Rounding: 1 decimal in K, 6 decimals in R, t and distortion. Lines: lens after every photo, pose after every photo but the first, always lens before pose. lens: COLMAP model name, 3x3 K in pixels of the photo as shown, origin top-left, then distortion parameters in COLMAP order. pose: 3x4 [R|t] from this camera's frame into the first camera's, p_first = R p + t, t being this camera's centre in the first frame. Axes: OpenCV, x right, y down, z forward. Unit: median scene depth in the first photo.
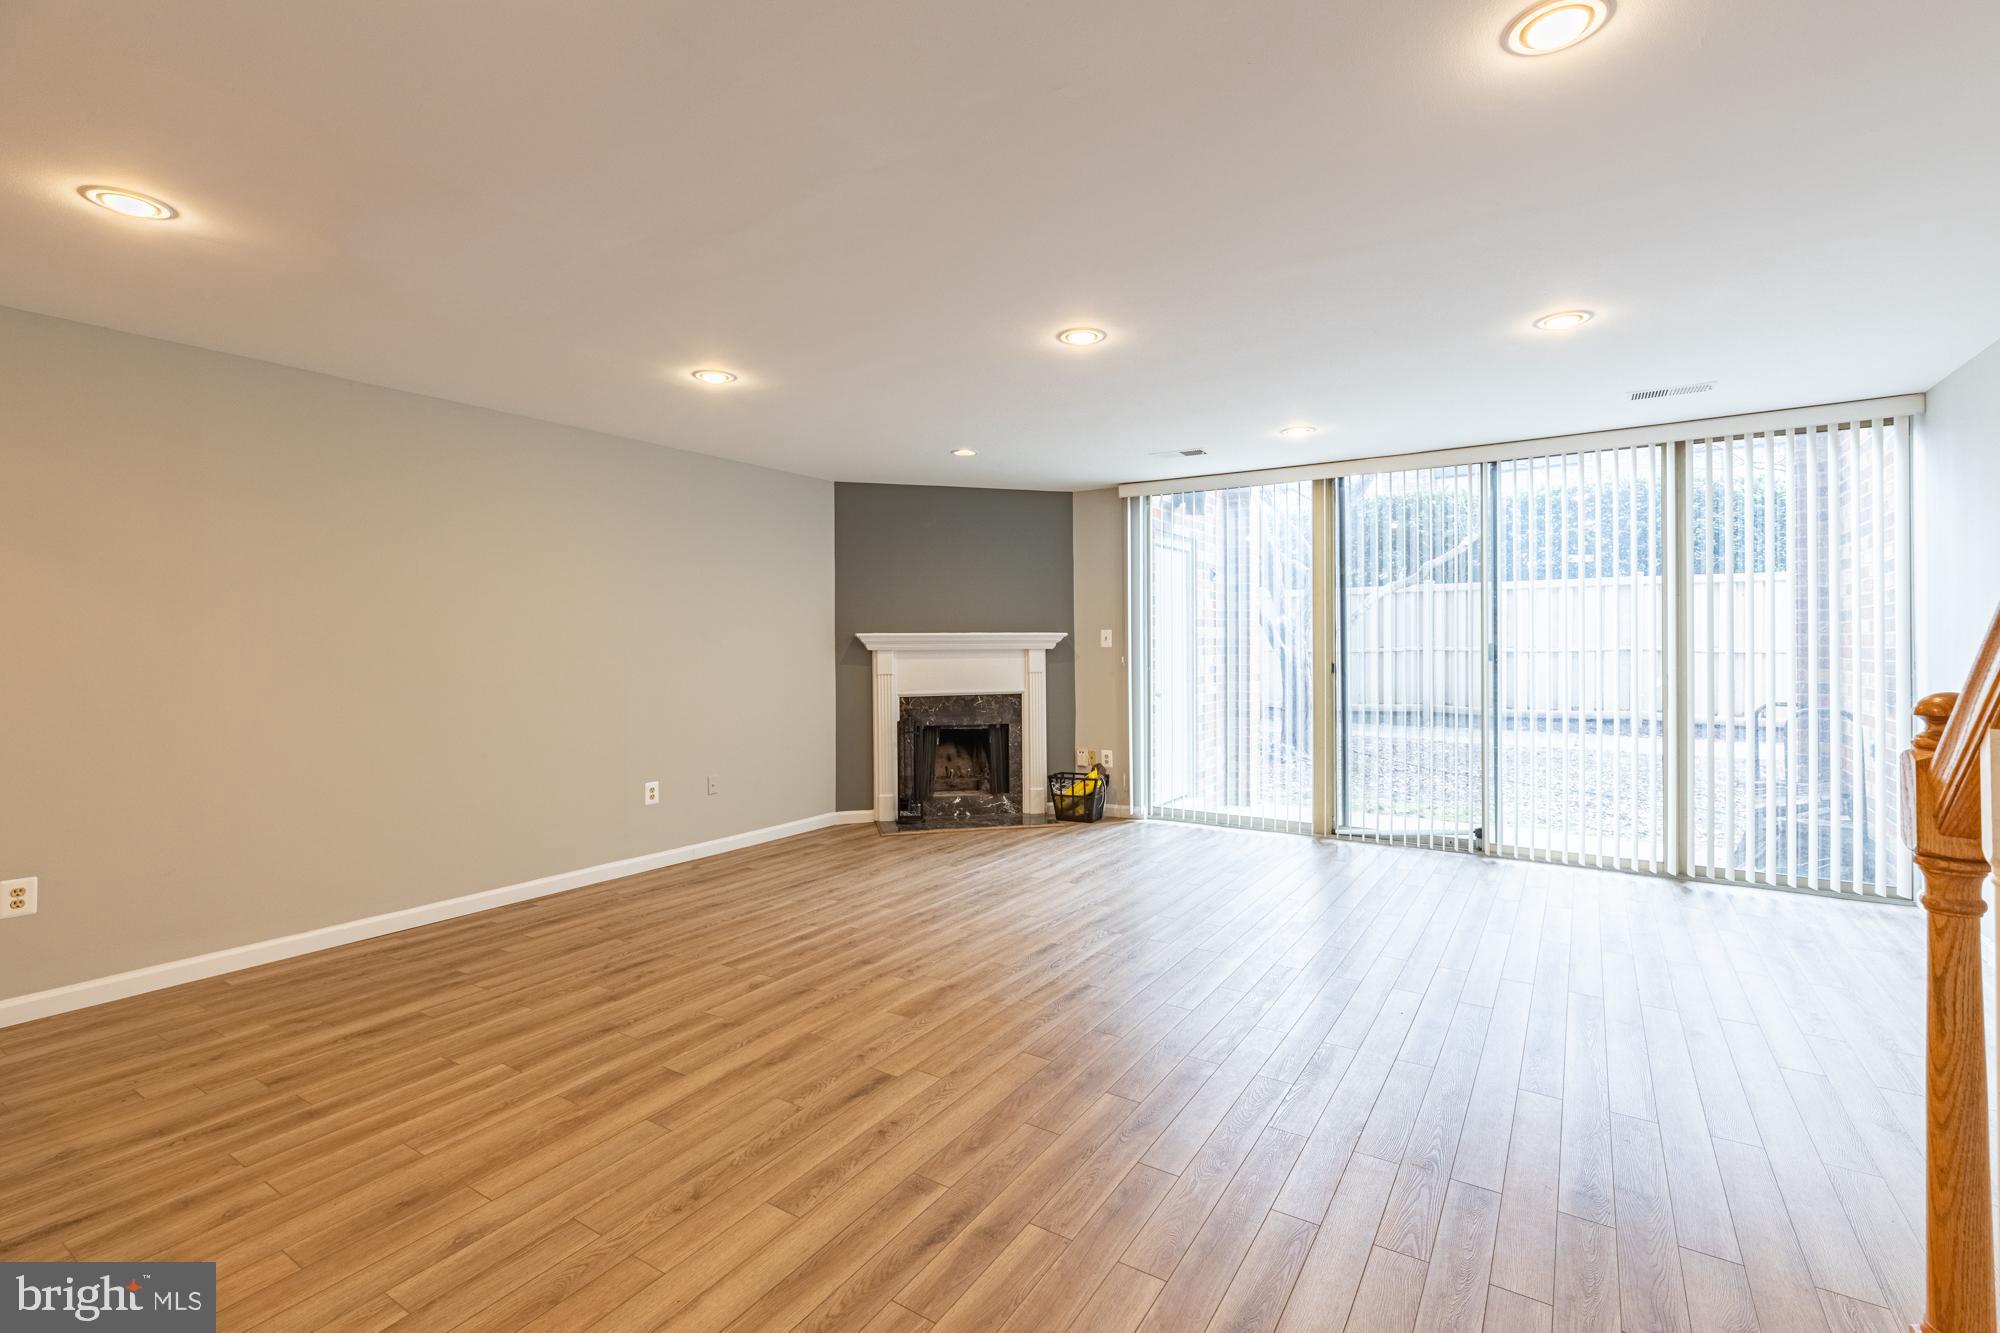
lens RADIAL K [[901.4, 0, 999.1], [0, 901.4, 651.0], [0, 0, 1]] dist [0.001515, 0.000073]
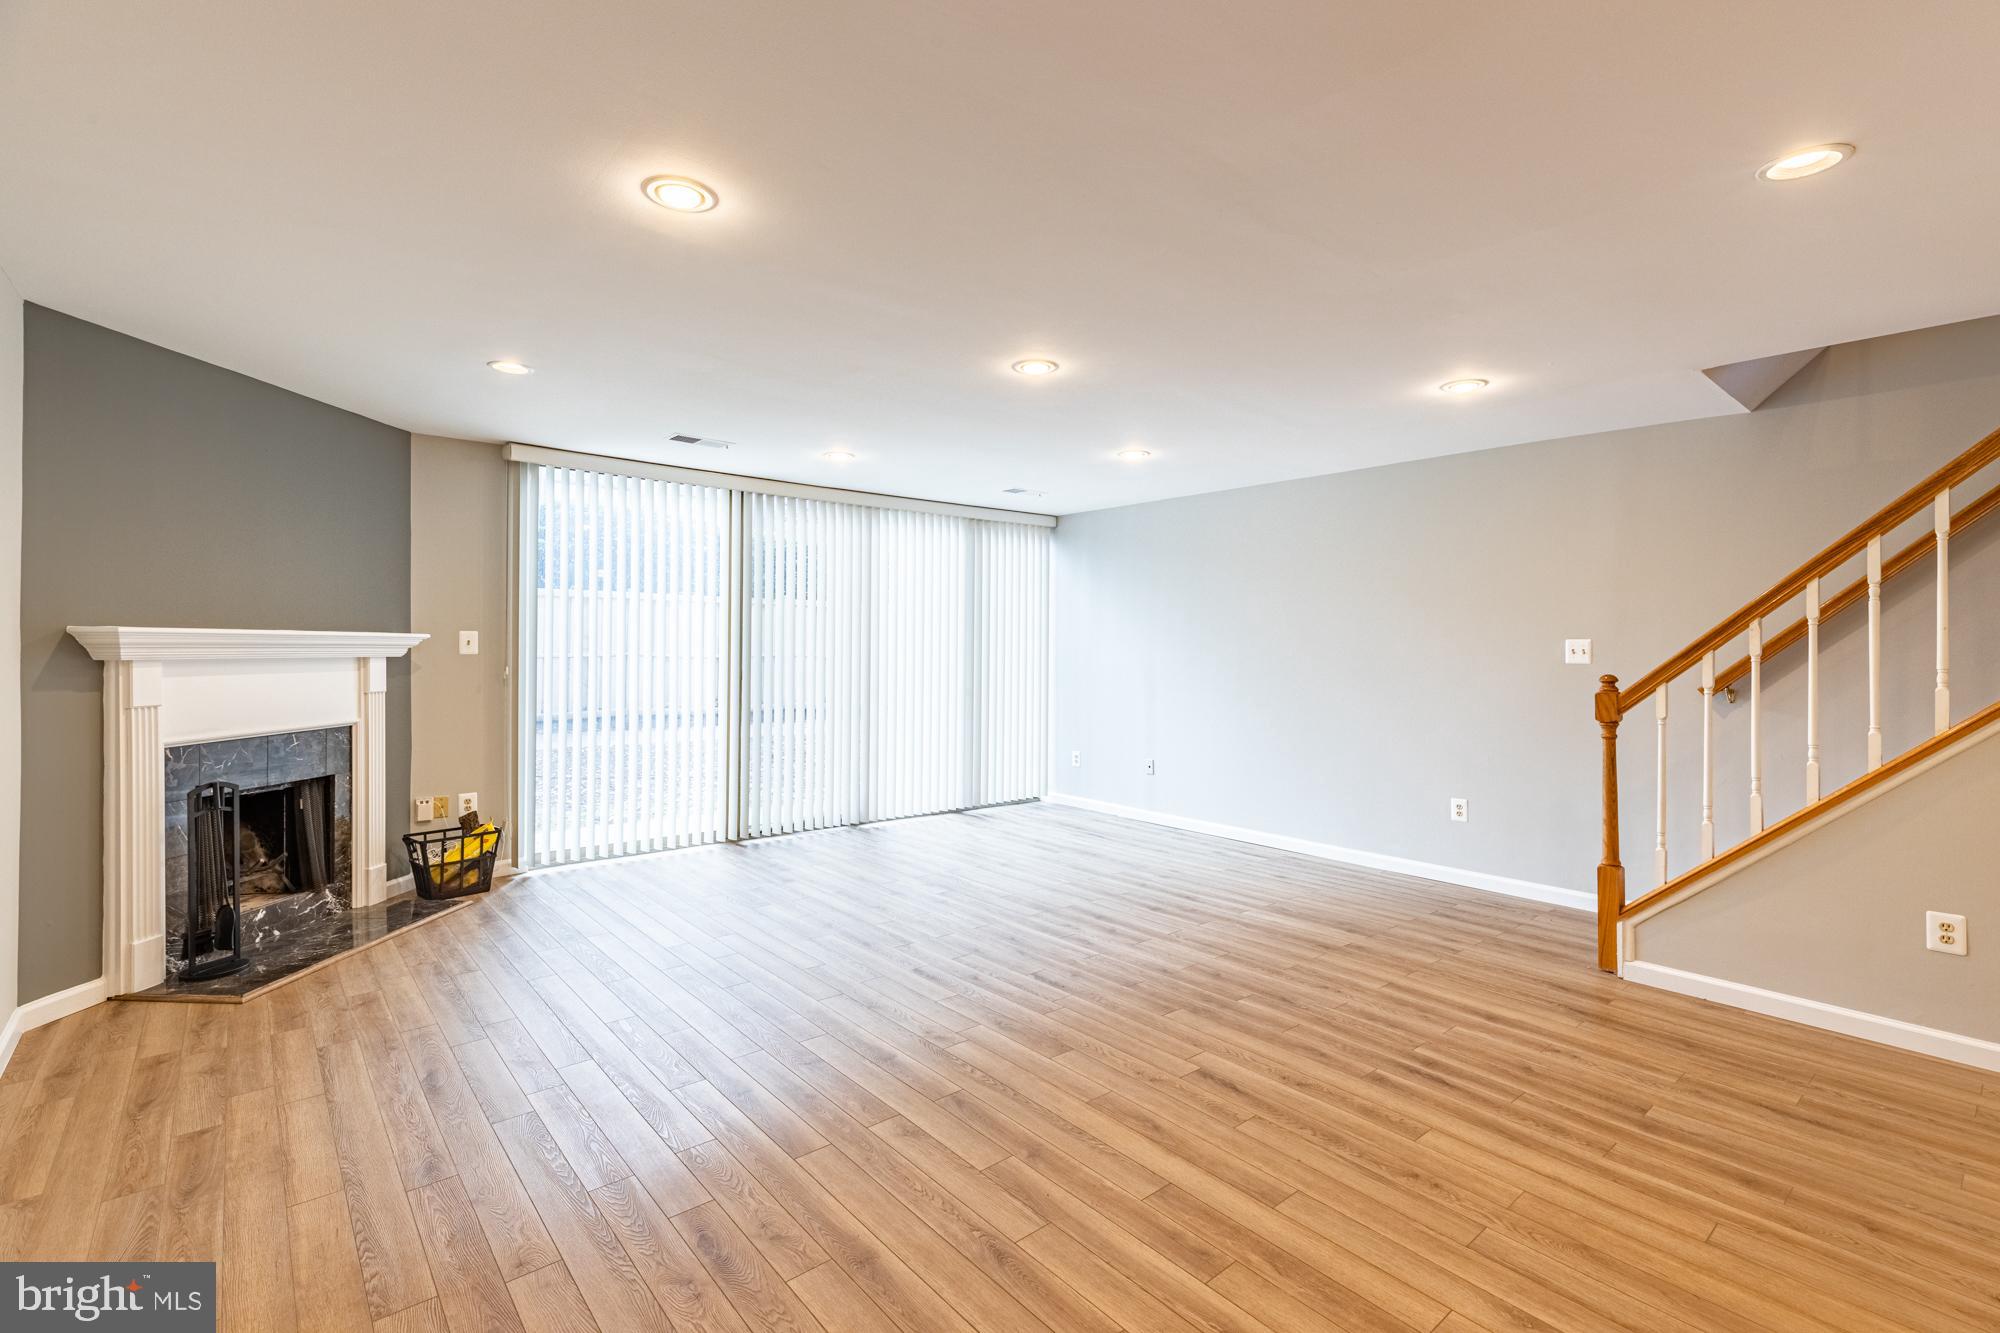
lens RADIAL K [[901.4, 0, 1010.5], [0, 901.4, 658.0], [0, 0, 1]] dist [0.001515, 0.000073]
pose [[0.283842, -0.002114, 0.958869, -0.481731], [-0.000460, 0.999997, 0.002341, -0.003301], [-0.958871, -0.001105, 0.283841, 0.372713]]
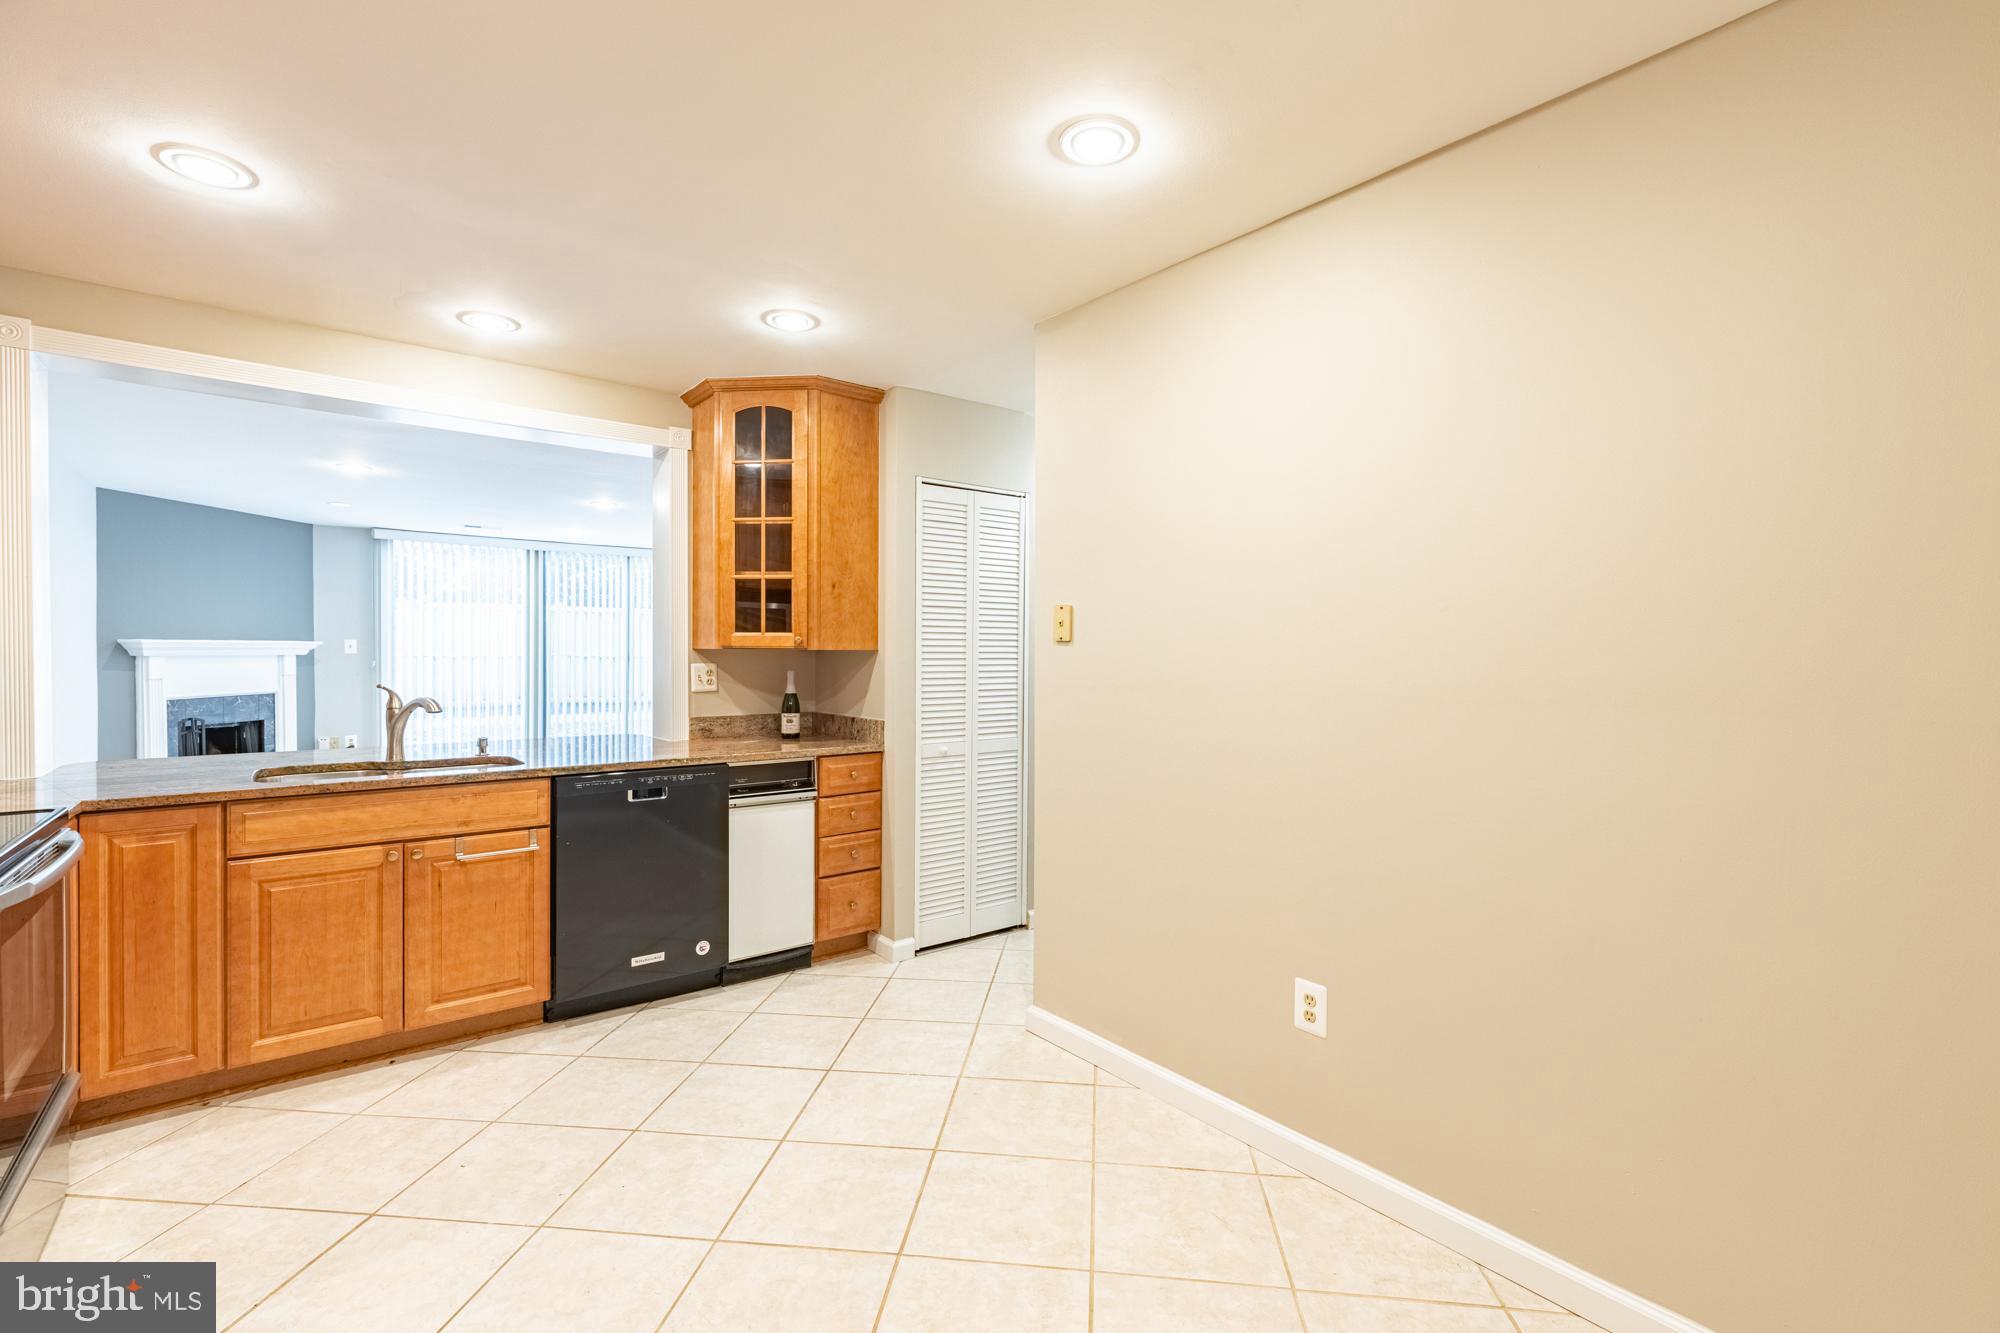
lens RADIAL K [[901.4, 0, 994.4], [0, 901.4, 673.2], [0, 0, 1]] dist [0.001515, 0.000073]
pose [[0.343850, -0.015110, 0.938903, -0.777218], [-0.007204, 0.999799, 0.018728, -0.007338], [-0.938997, -0.013204, 0.343672, -0.283114]]
